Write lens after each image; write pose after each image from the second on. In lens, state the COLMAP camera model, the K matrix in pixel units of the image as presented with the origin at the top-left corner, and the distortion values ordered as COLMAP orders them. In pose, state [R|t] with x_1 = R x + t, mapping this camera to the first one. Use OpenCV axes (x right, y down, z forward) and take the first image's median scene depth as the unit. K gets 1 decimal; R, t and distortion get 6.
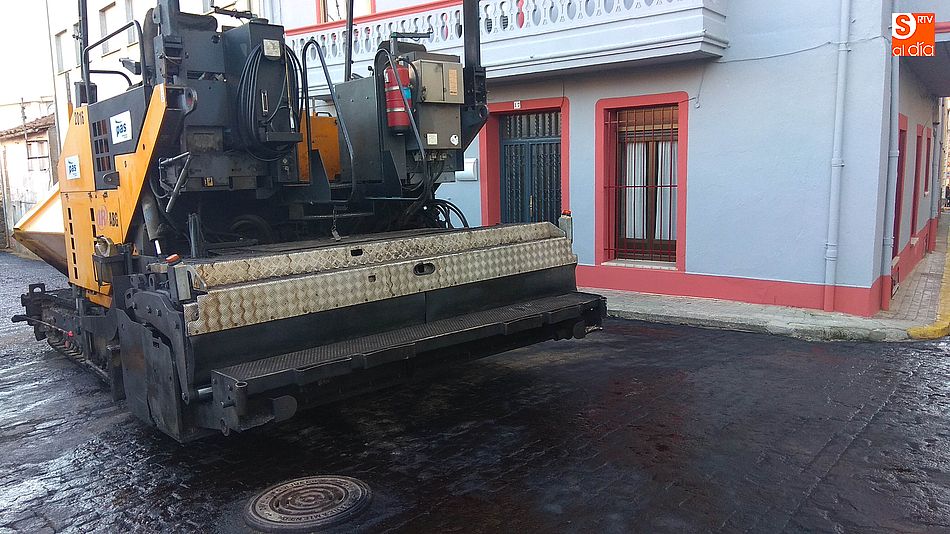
lens RADIAL K [[737.0, 0, 476.0], [0, 737.0, 267.1], [0, 0, 1]] dist [0.065481, -0.065493]
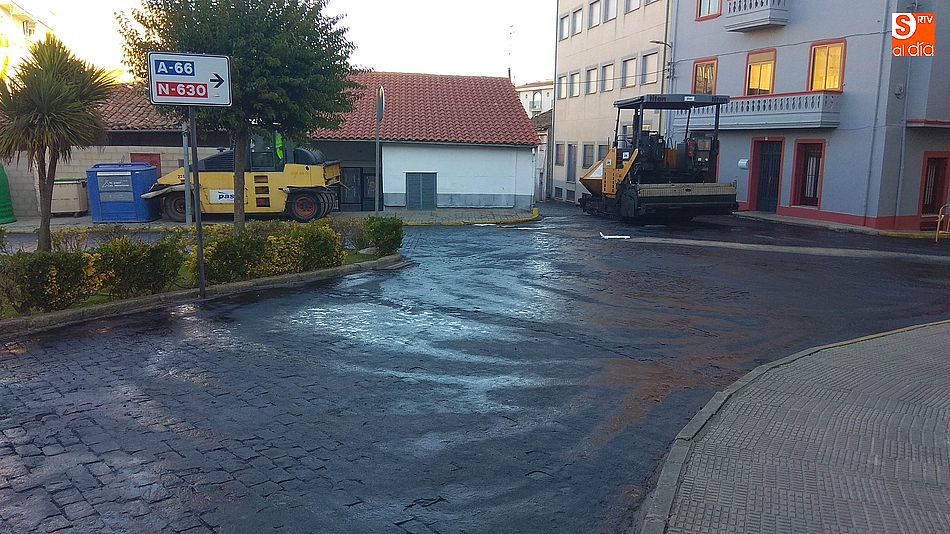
lens RADIAL K [[737.0, 0, 469.0], [0, 737.0, 269.4], [0, 0, 1]] dist [0.065481, -0.065493]
pose [[0.860840, 0.120900, -0.494306, 0.681012], [-0.101737, 0.992645, 0.065611, 0.203783], [0.498602, -0.006191, 0.866809, -2.274030]]
